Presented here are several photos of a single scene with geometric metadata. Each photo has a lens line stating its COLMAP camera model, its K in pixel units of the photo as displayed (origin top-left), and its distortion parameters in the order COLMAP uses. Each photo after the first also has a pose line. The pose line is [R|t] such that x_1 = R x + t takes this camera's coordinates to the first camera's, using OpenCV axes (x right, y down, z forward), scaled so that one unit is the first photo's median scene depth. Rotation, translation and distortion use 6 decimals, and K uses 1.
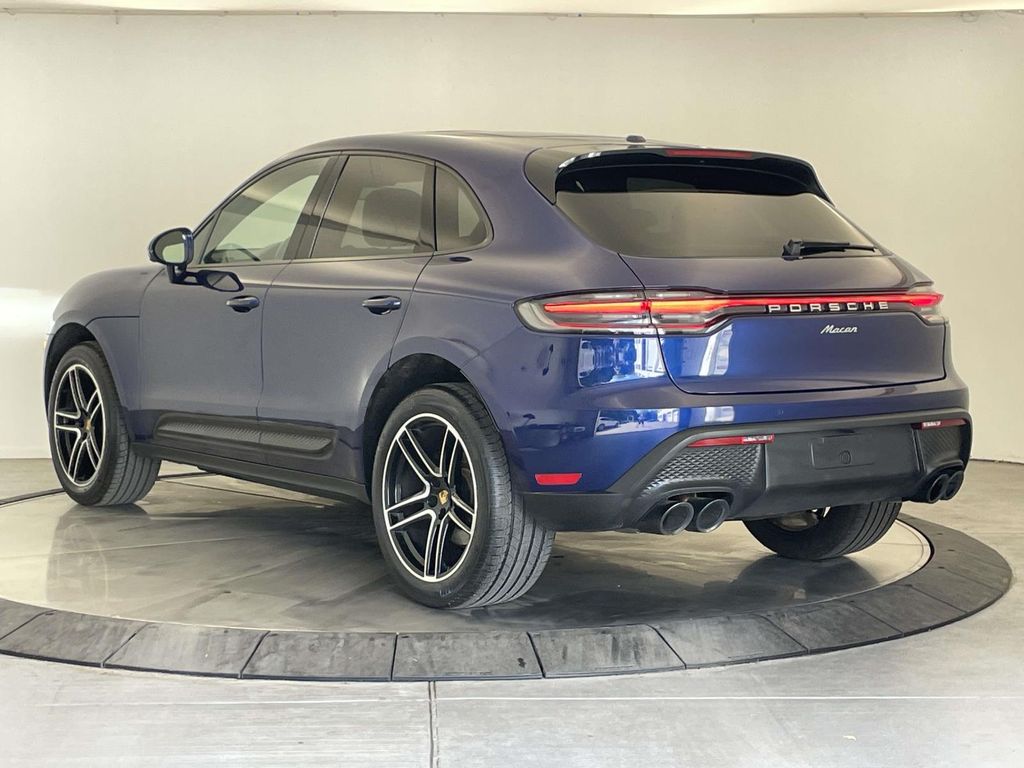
lens RADIAL K [[2099.7, 0, 536.7], [0, 2099.7, 386.2], [0, 0, 1]] dist [0.033060, -0.073413]
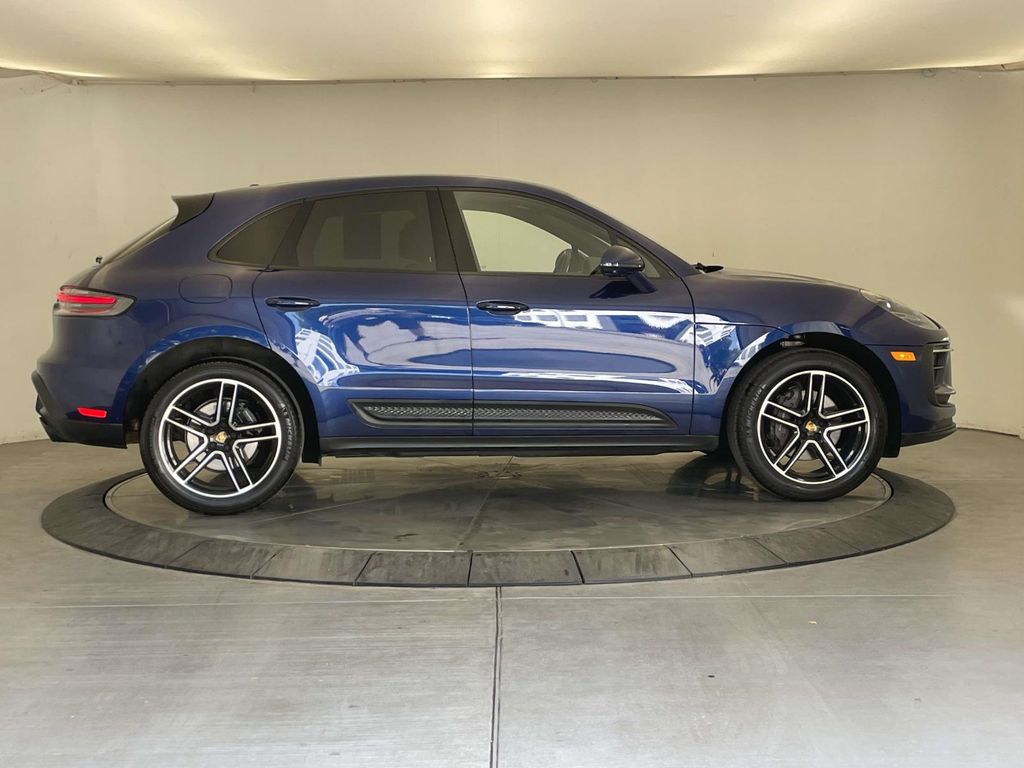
lens RADIAL K [[1816.3, 0, 512.0], [0, 1816.3, 384.0], [0, 0, 1]] dist [0.020232, 0.018851]
pose [[0.998519, -0.011967, -0.053079, 0.020596], [0.011687, 0.999916, -0.005591, 0.019166], [0.053142, 0.004962, 0.998575, -0.140546]]
